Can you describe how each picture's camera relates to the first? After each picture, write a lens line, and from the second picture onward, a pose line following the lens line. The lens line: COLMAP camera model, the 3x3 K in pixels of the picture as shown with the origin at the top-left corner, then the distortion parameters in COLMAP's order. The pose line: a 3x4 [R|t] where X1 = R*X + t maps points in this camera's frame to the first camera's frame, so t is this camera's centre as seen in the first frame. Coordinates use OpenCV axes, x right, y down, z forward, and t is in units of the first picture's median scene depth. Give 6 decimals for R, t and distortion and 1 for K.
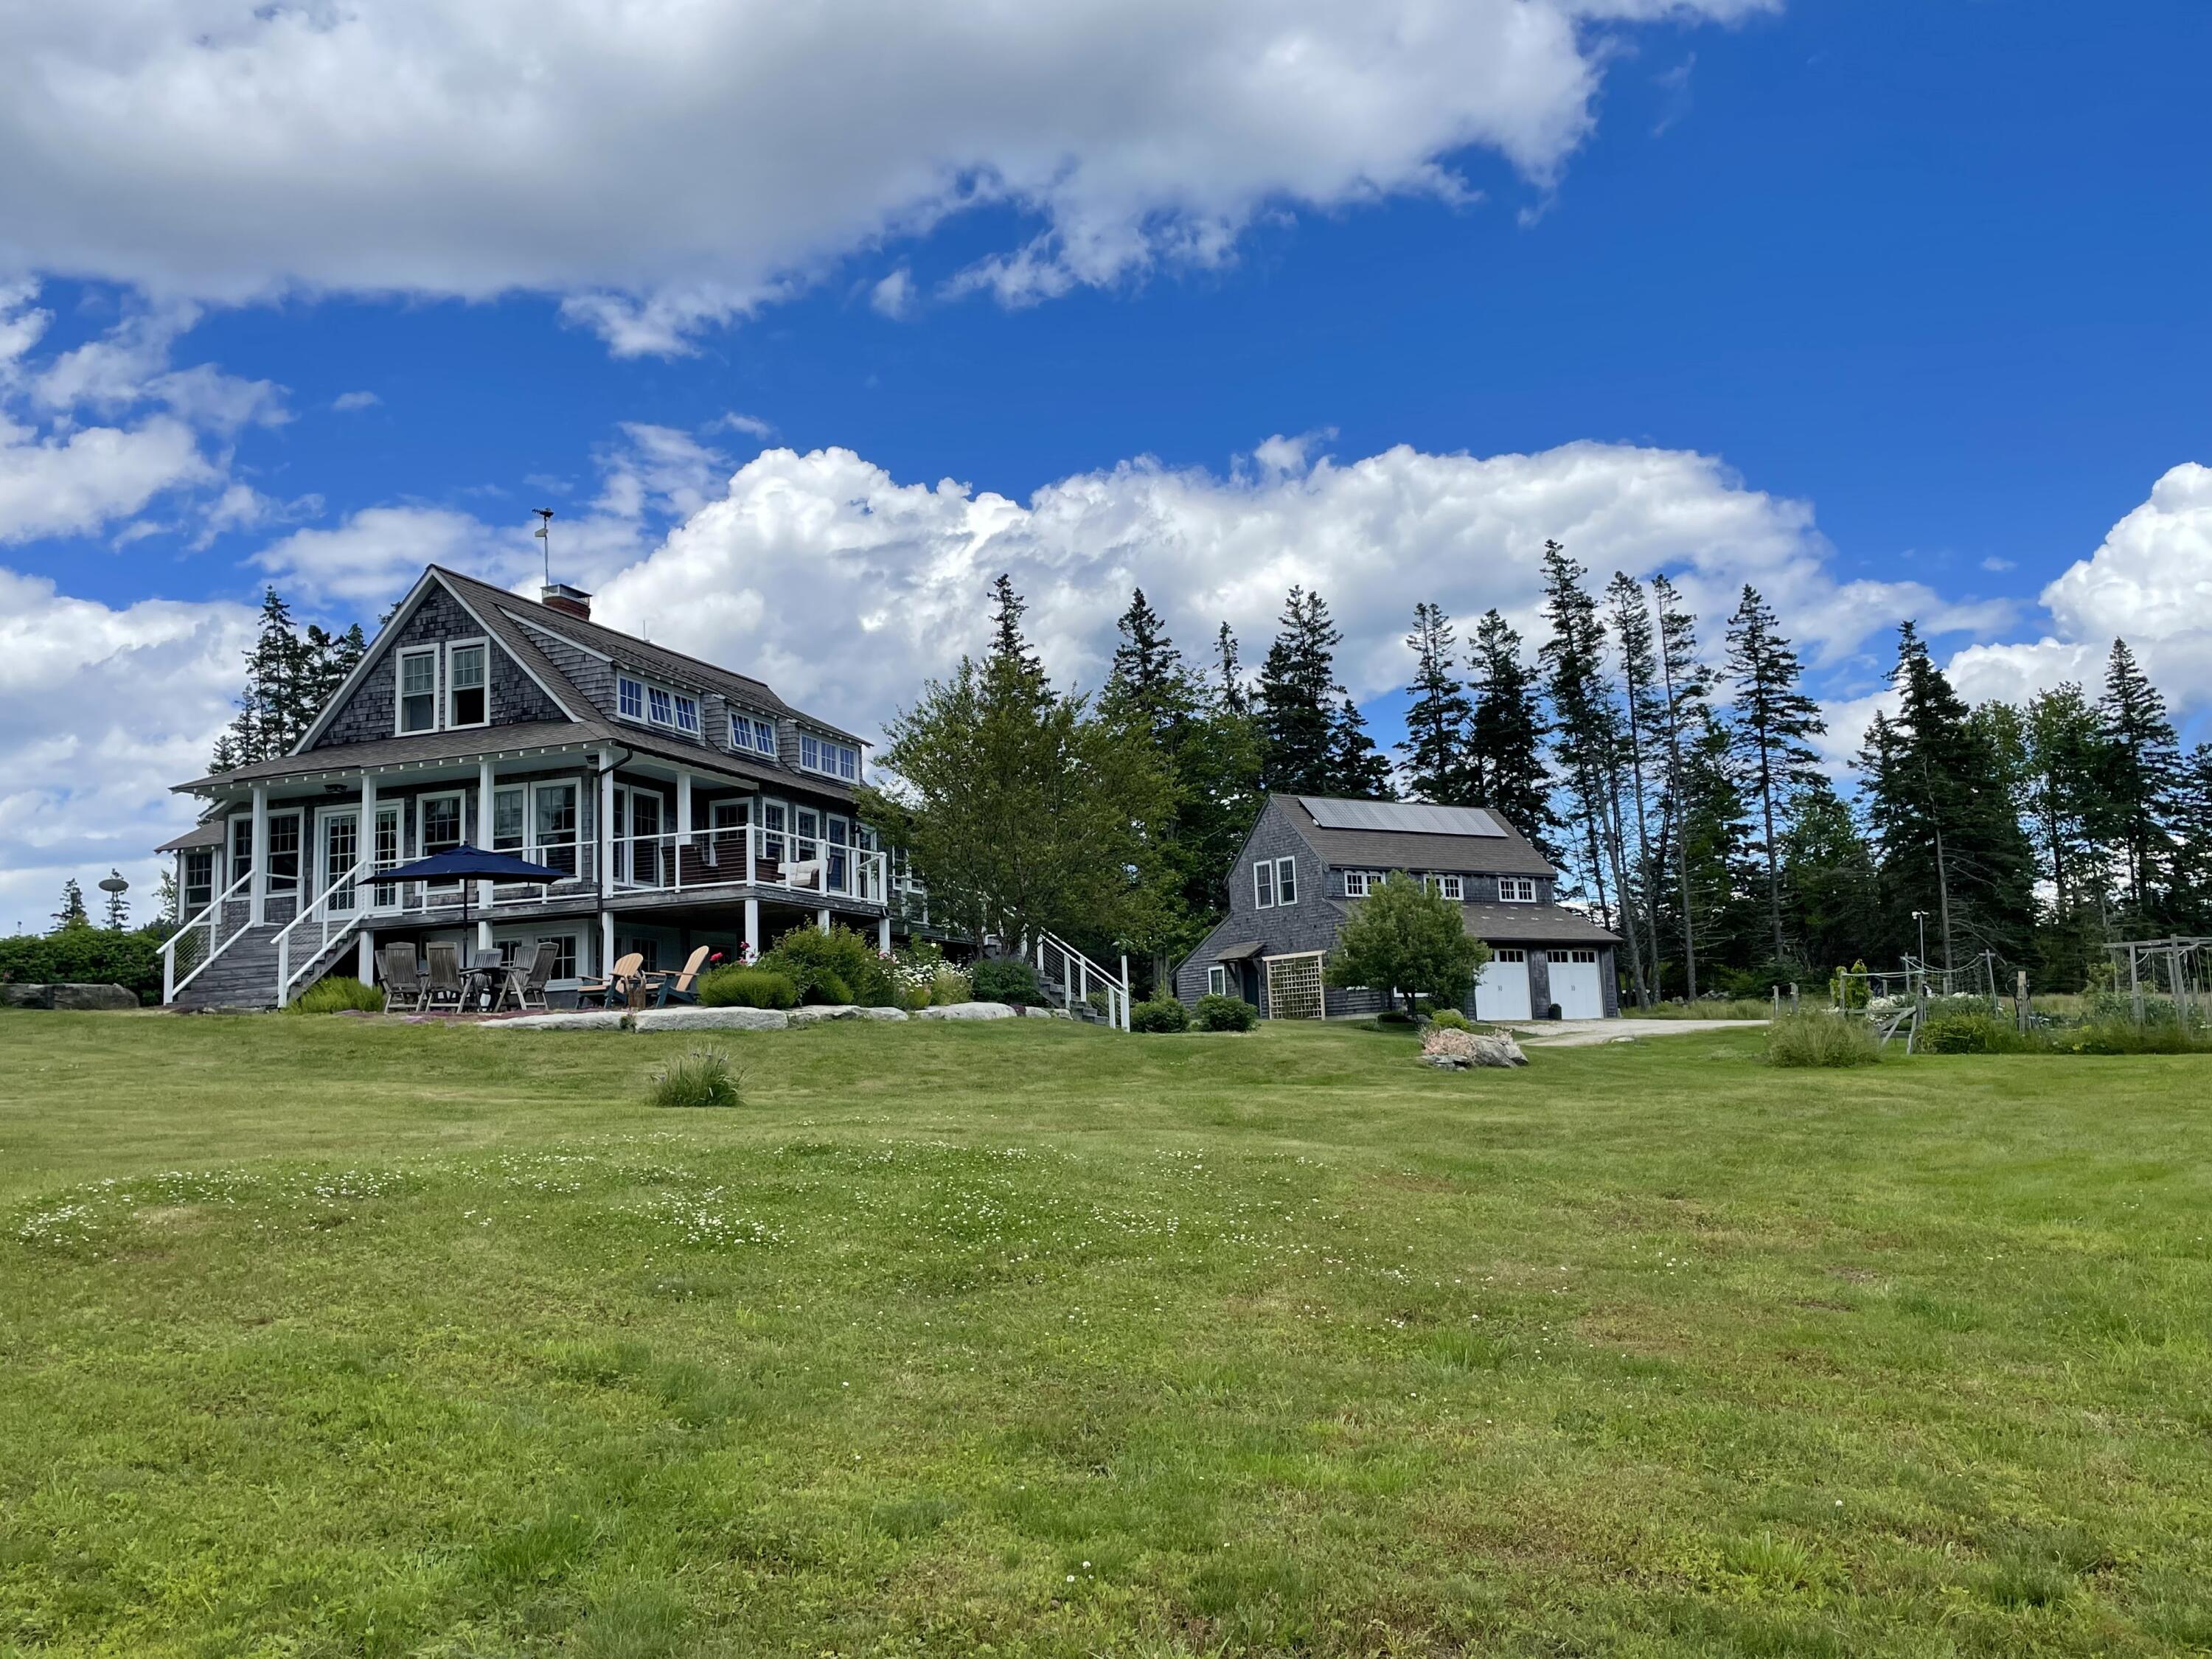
lens RADIAL K [[1870.1, 0, 1106.1], [0, 1870.1, 733.5], [0, 0, 1]] dist [0.103534, -0.158897]
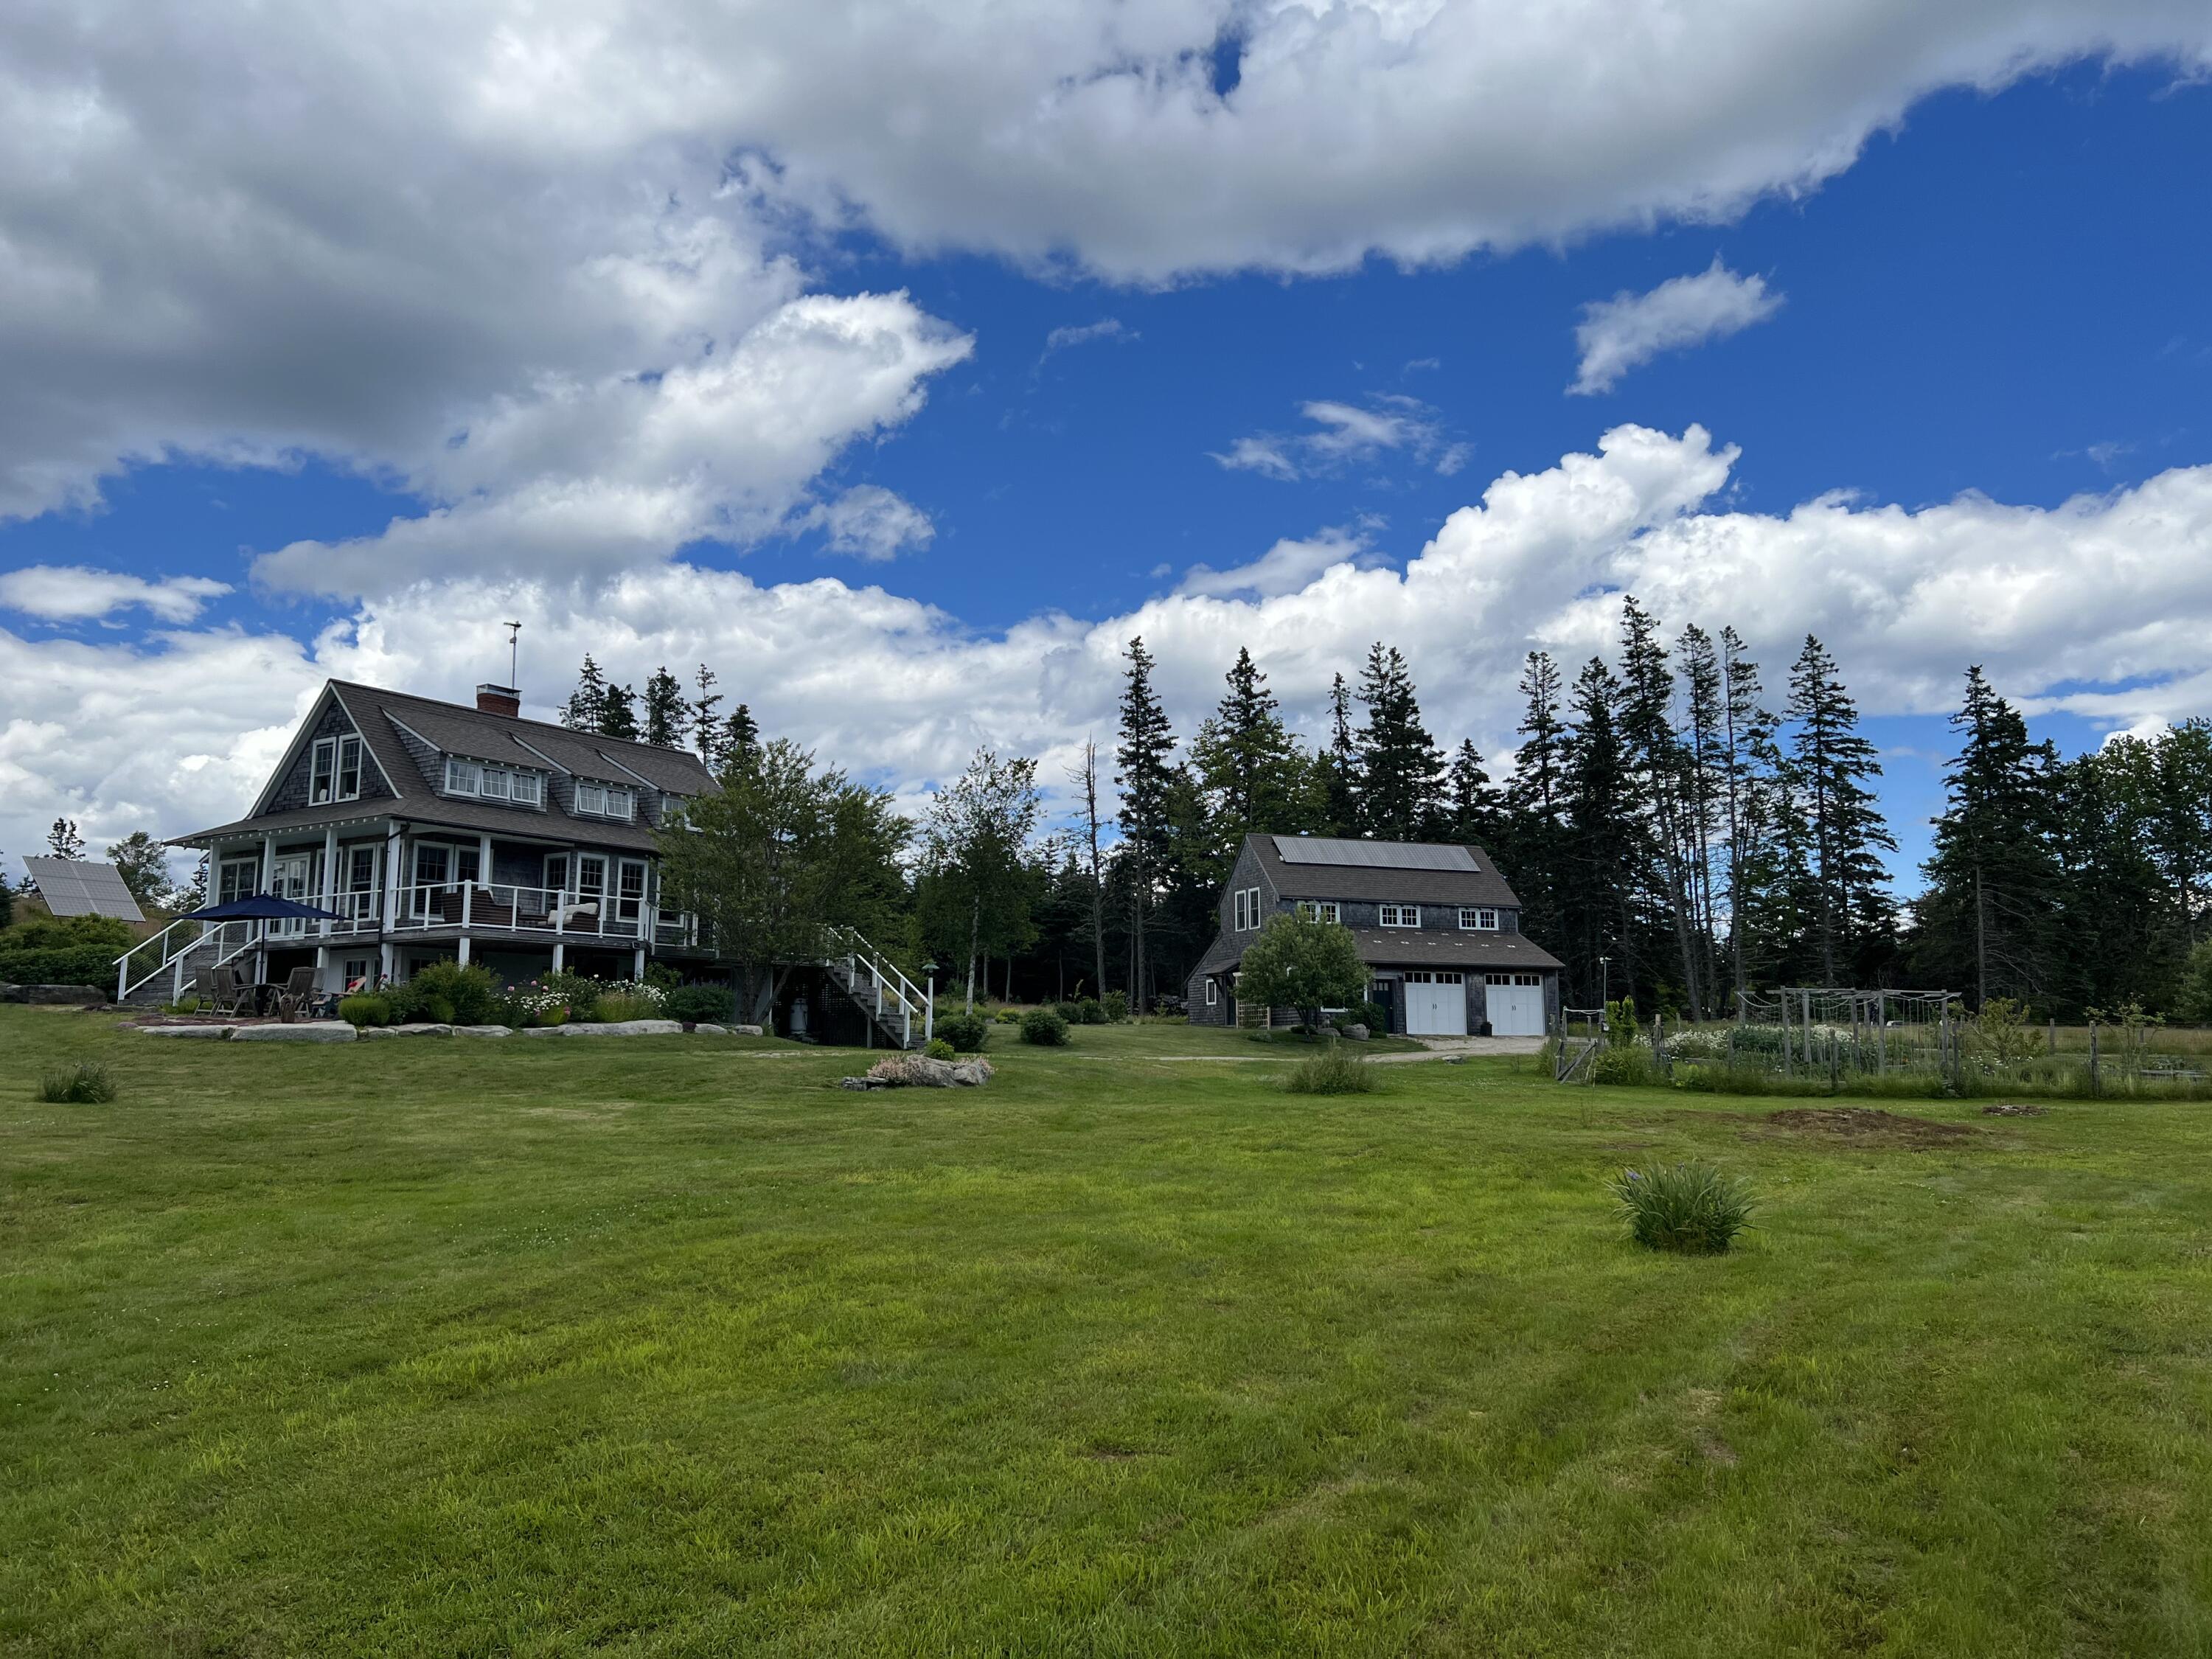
lens RADIAL K [[1650.7, 0, 1112.5], [0, 1650.7, 765.2], [0, 0, 1]] dist [0.035028, -0.004647]
pose [[0.974817, 0.000066, -0.223008, 0.162859], [0.002000, 0.999957, 0.009038, -0.013459], [0.222999, -0.009257, 0.974775, -0.012102]]
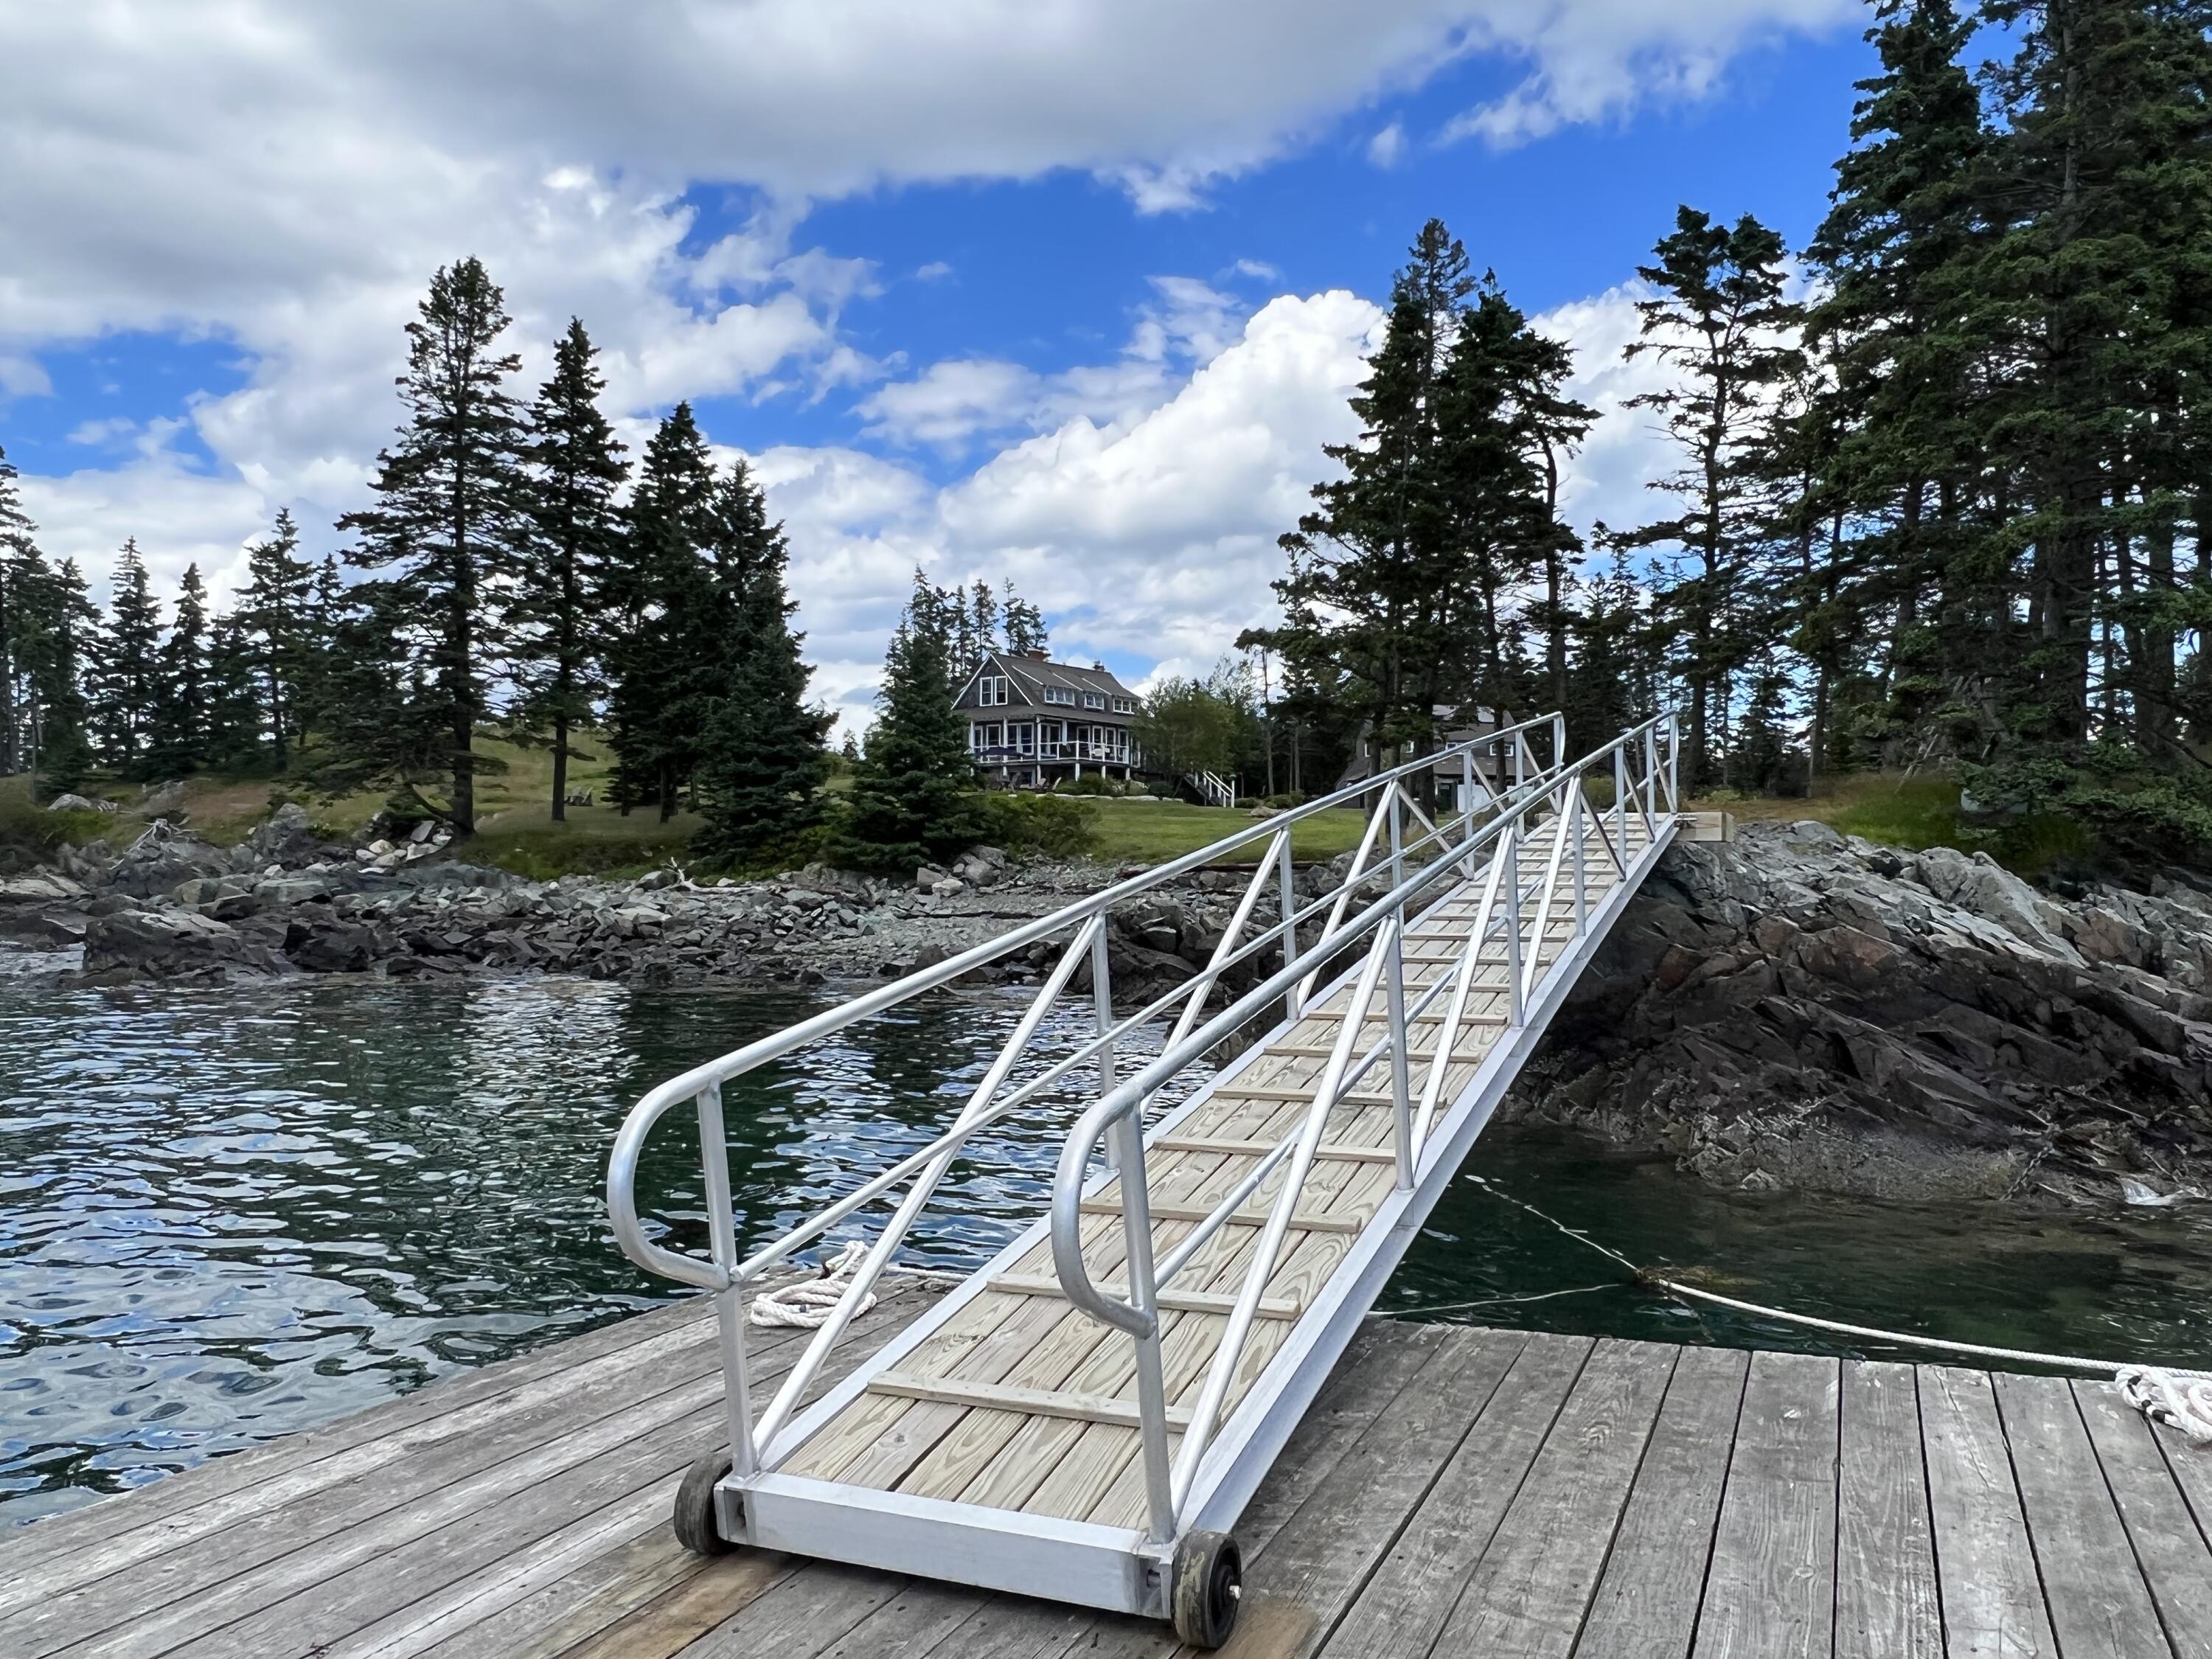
lens RADIAL K [[1686.7, 0, 1106.0], [0, 1686.7, 829.5], [0, 0, 1]] dist [0.002049, 0.001705]
pose [[0.961515, 0.038190, -0.272086, 0.220975], [0.006787, 0.986689, 0.162476, -0.091717], [0.274669, -0.158069, 0.948457, -0.604741]]
